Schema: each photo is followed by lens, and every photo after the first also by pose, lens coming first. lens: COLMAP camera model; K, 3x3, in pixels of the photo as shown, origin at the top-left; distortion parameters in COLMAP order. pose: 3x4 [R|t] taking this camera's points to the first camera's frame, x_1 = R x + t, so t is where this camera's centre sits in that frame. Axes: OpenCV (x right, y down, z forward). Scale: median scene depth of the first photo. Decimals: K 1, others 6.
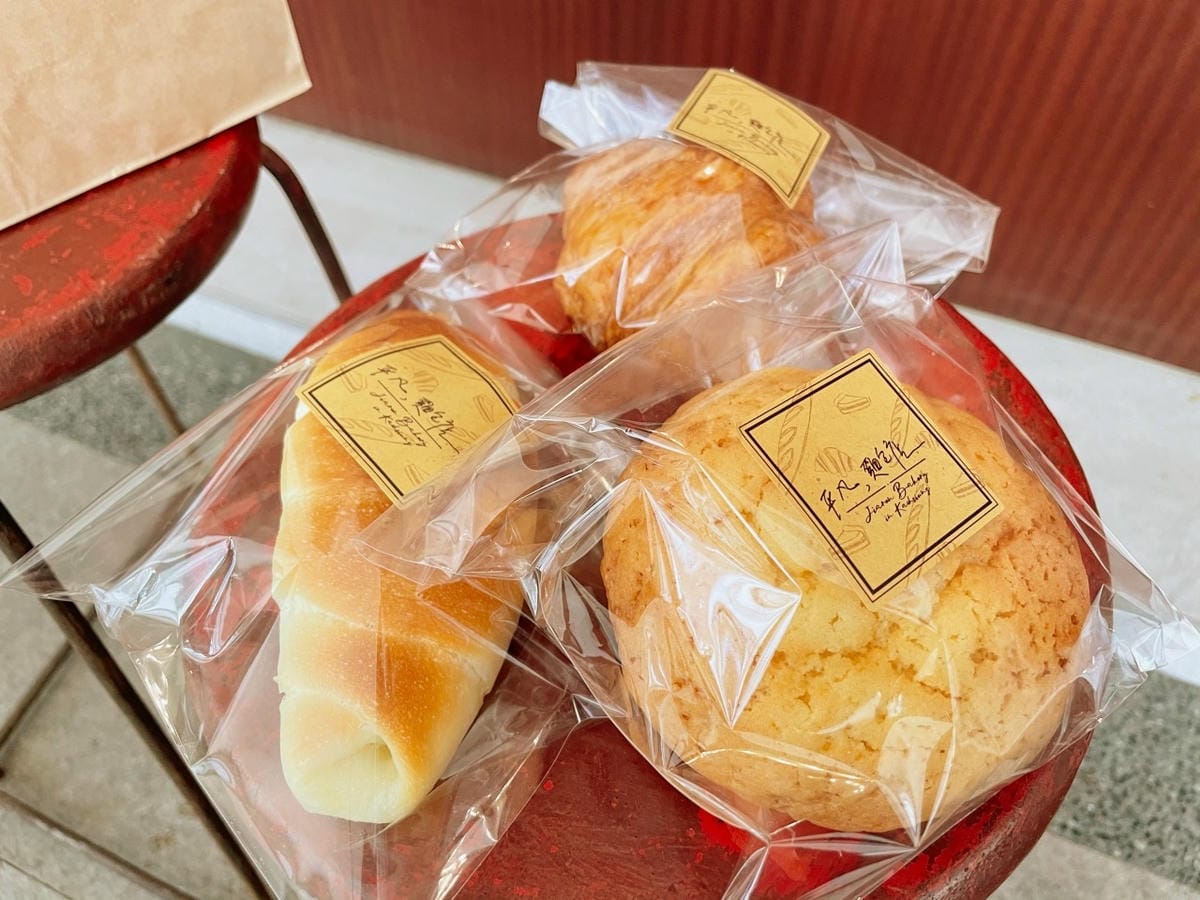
lens RADIAL K [[912.8, 0, 600.0], [0, 912.8, 444.0], [0, 0, 1]] dist [0.081694, -0.137446]
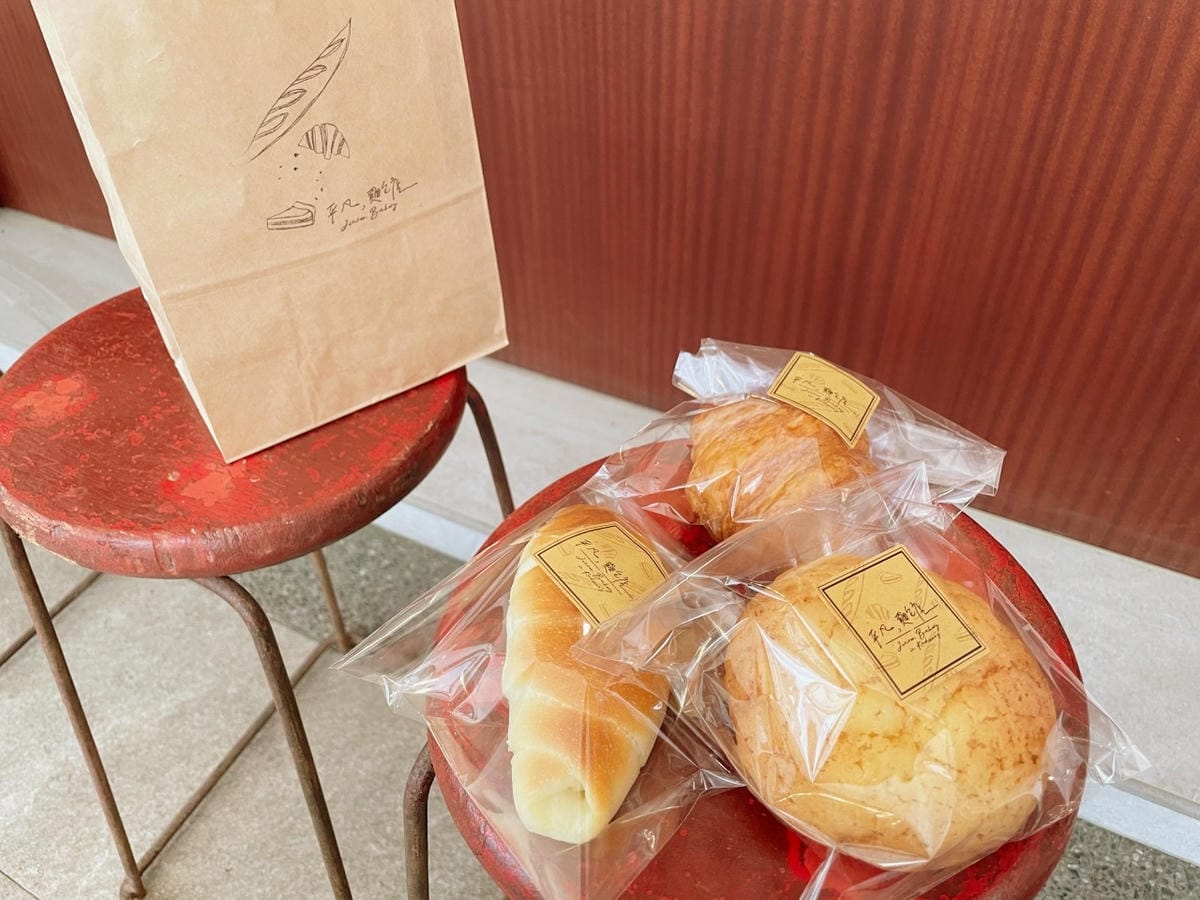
lens RADIAL K [[912.8, 0, 600.0], [0, 912.8, 444.0], [0, 0, 1]] dist [0.081694, -0.137446]
pose [[0.996144, 0.041156, -0.077476, -0.083104], [-0.056375, 0.976954, -0.205869, 0.063696], [0.067218, 0.209443, 0.975508, -0.473722]]
